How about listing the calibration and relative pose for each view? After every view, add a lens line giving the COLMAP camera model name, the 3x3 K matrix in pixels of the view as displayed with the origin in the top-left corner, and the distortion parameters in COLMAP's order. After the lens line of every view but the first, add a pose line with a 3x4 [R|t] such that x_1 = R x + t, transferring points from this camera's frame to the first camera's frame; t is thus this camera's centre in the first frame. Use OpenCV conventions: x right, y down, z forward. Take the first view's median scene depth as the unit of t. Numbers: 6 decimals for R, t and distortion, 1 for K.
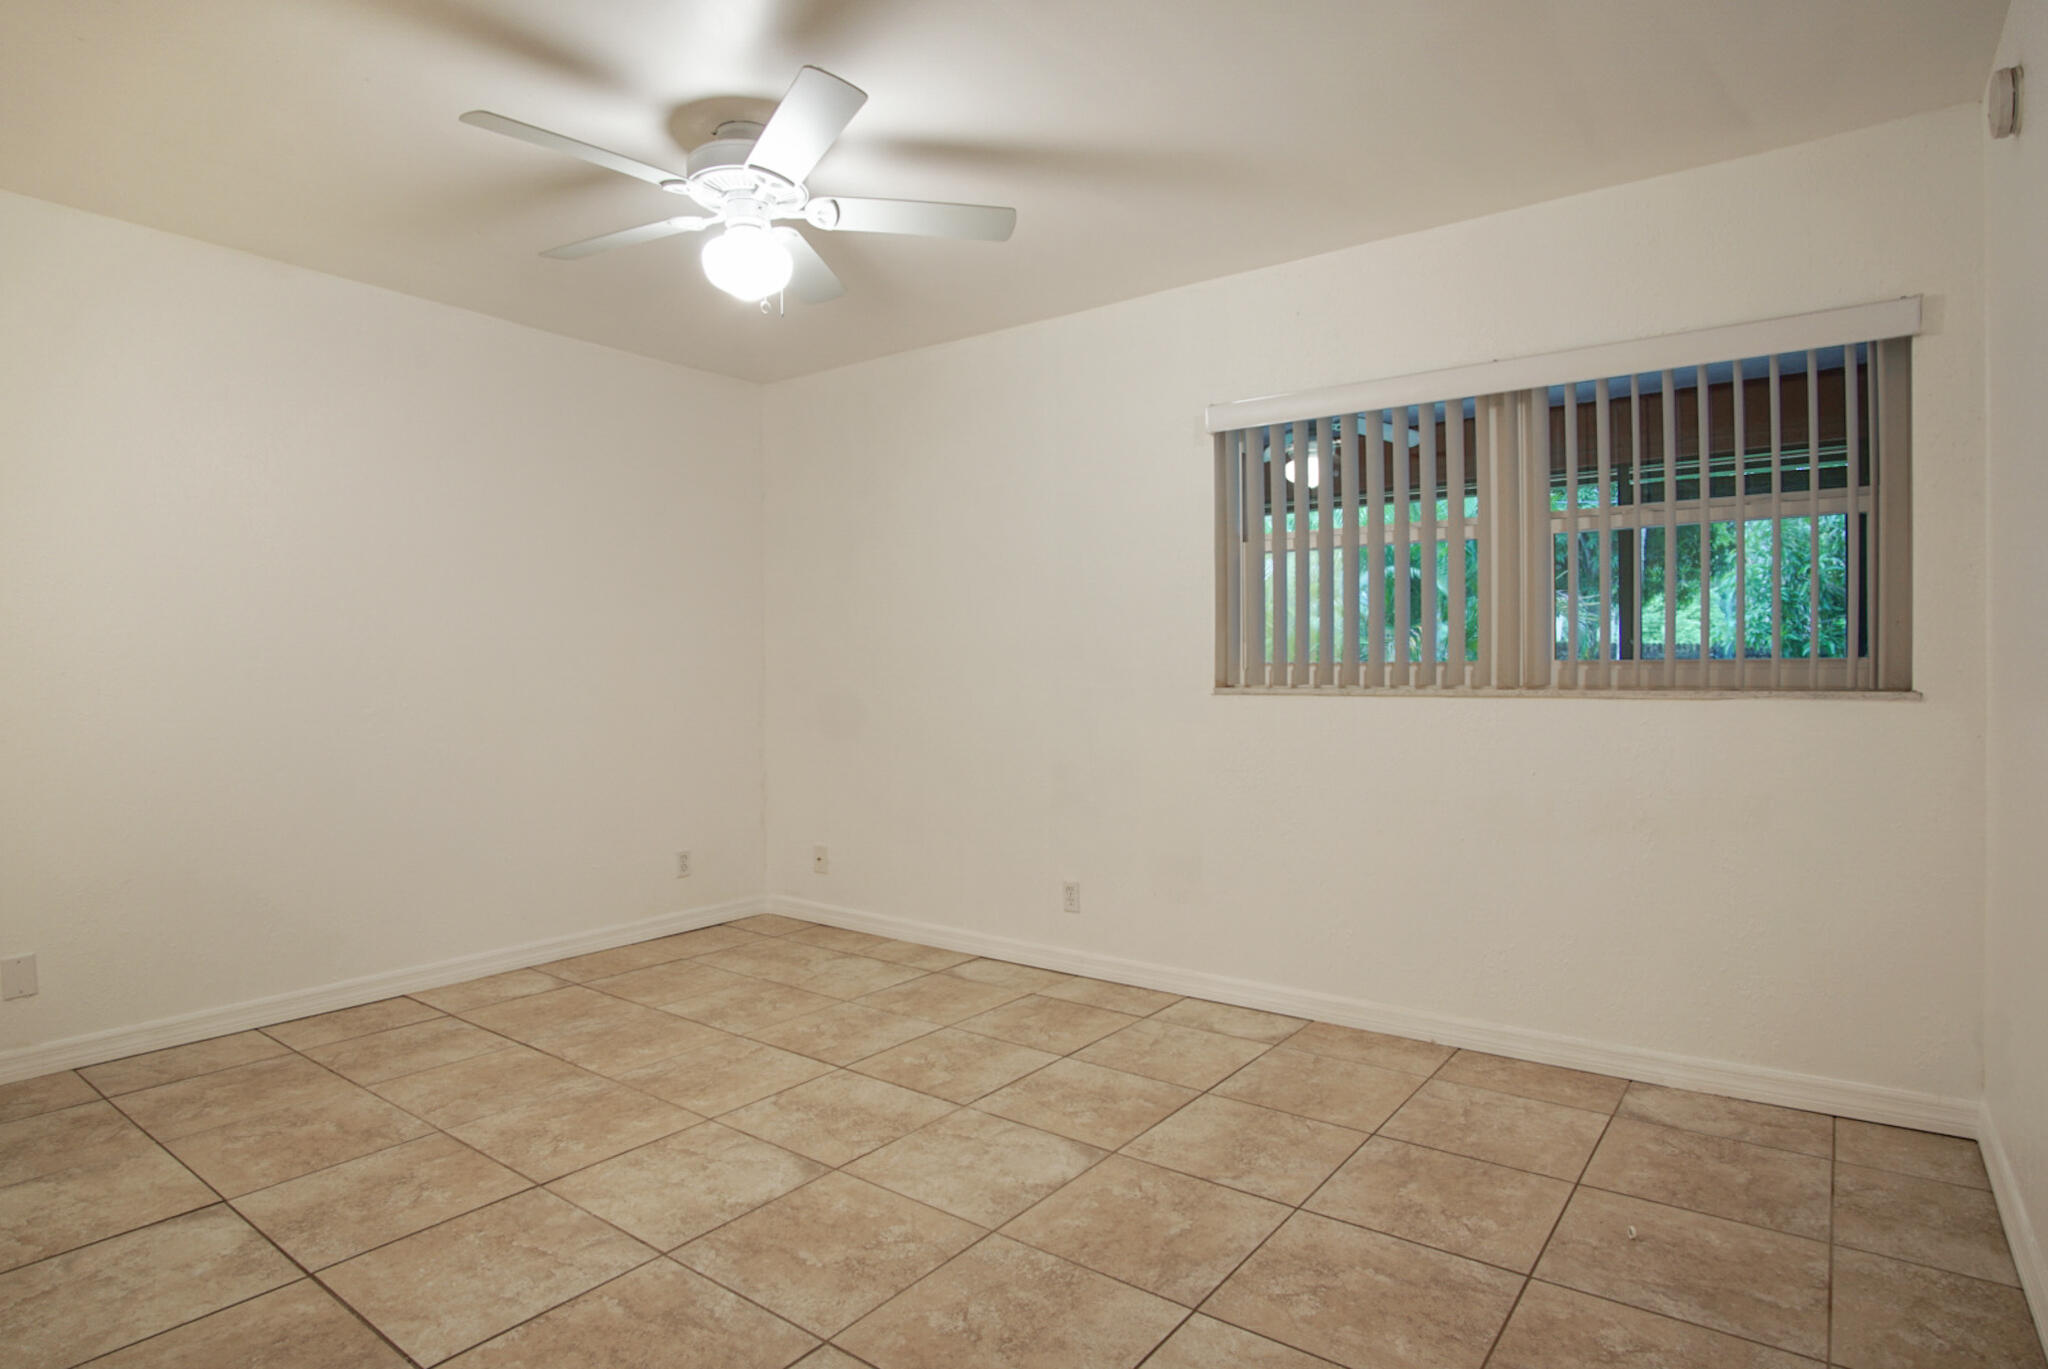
lens RADIAL K [[1112.5, 0, 1026.8], [0, 1112.5, 690.3], [0, 0, 1]] dist [-0.011885, 0.001310]
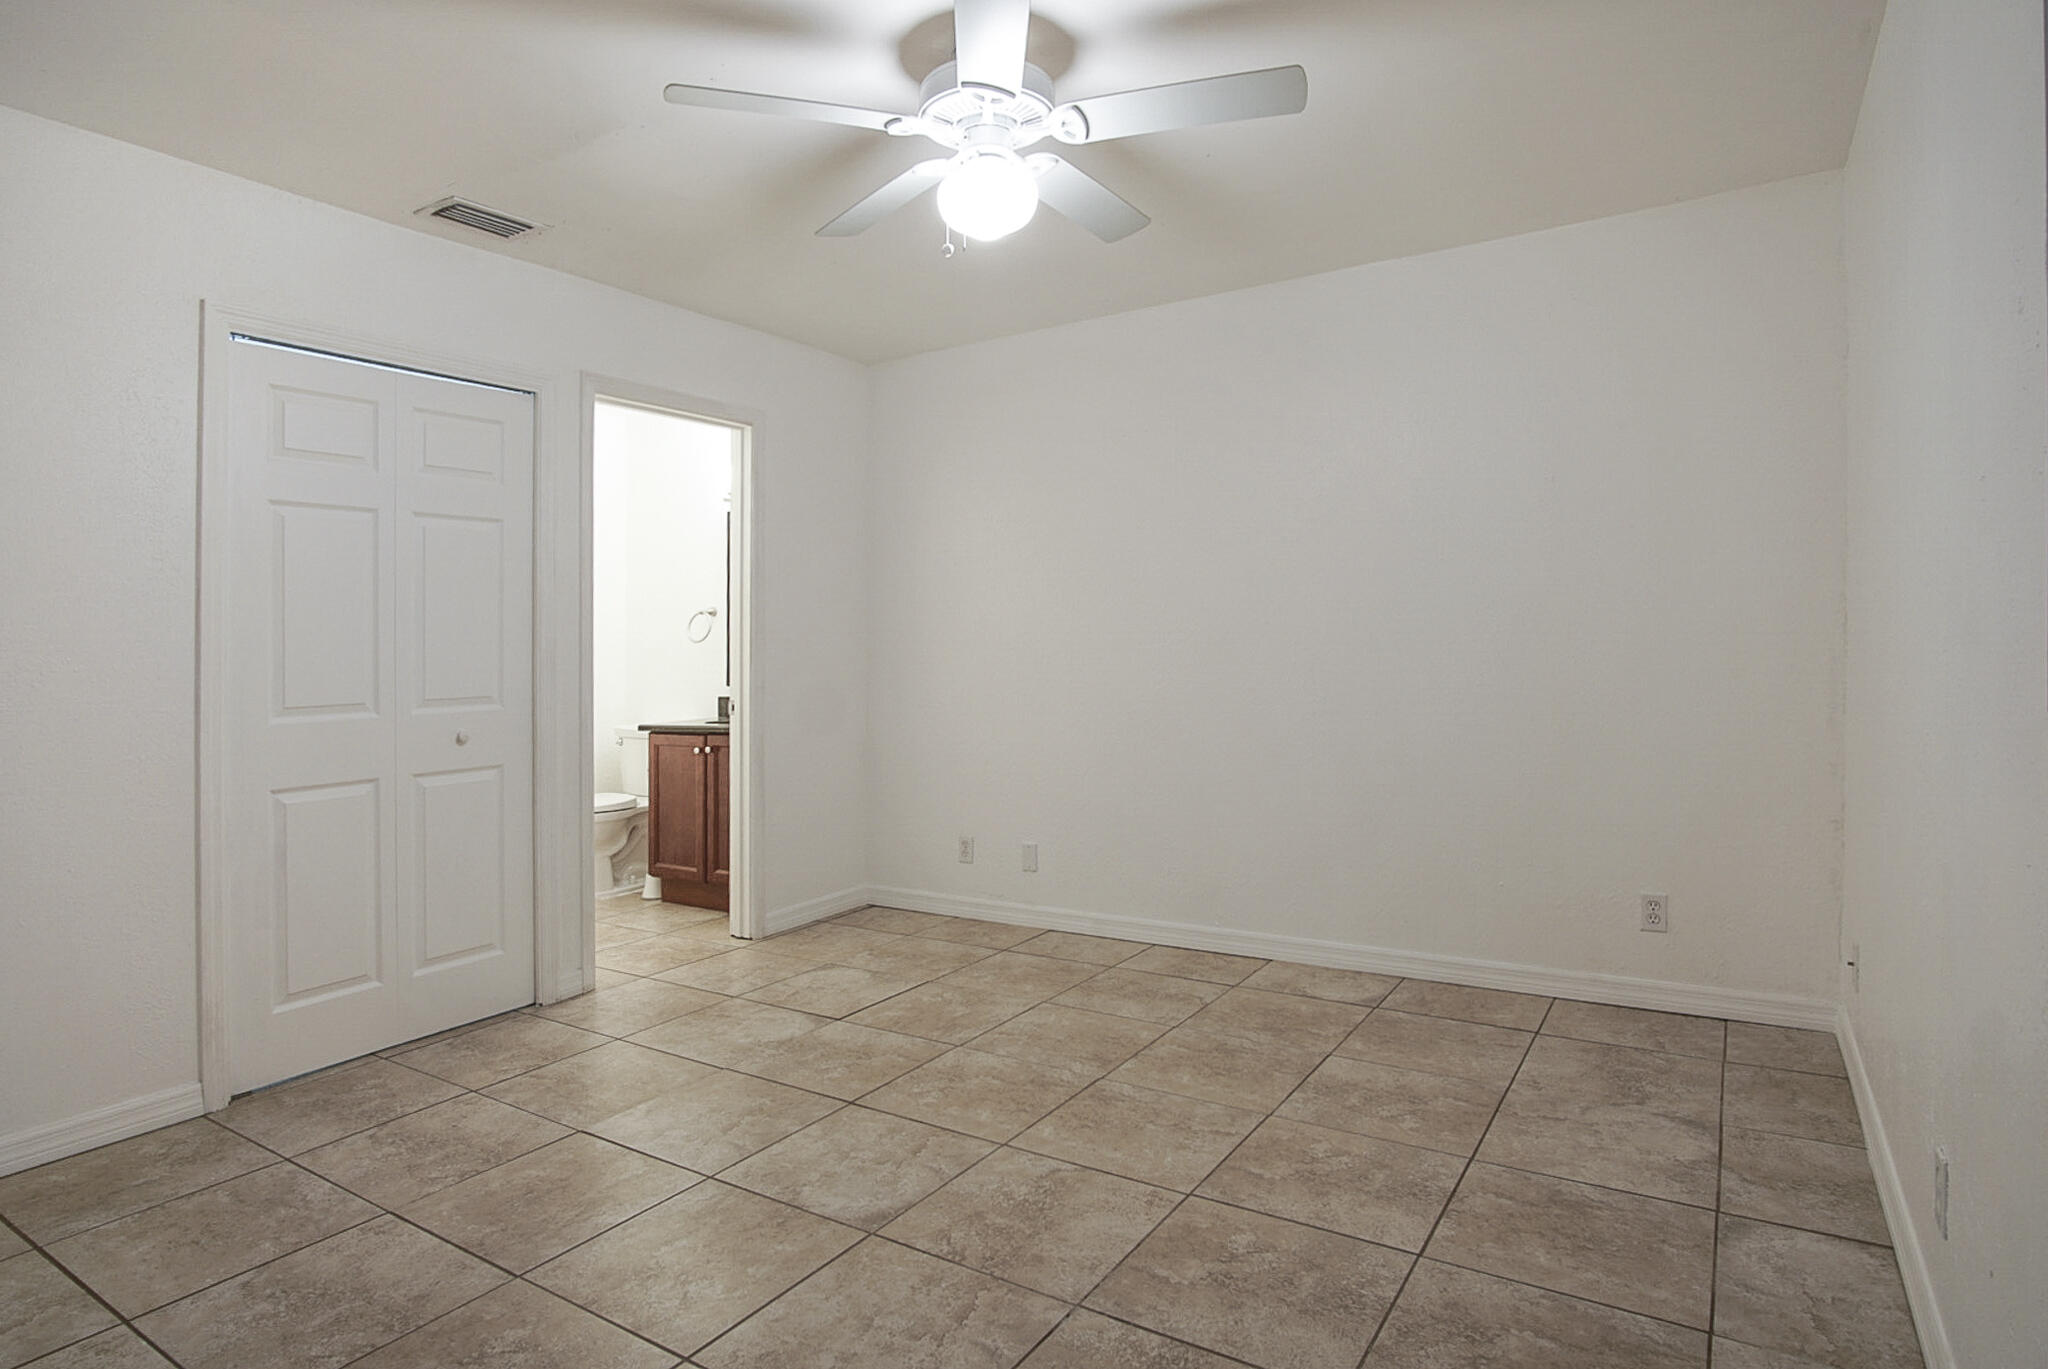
lens RADIAL K [[1112.5, 0, 1024.8], [0, 1112.5, 670.4], [0, 0, 1]] dist [-0.011885, 0.001310]
pose [[0.053095, 0.015777, -0.998465, 0.536433], [0.009381, 0.999823, 0.016297, -0.018048], [0.998545, -0.010232, 0.052938, 0.830833]]
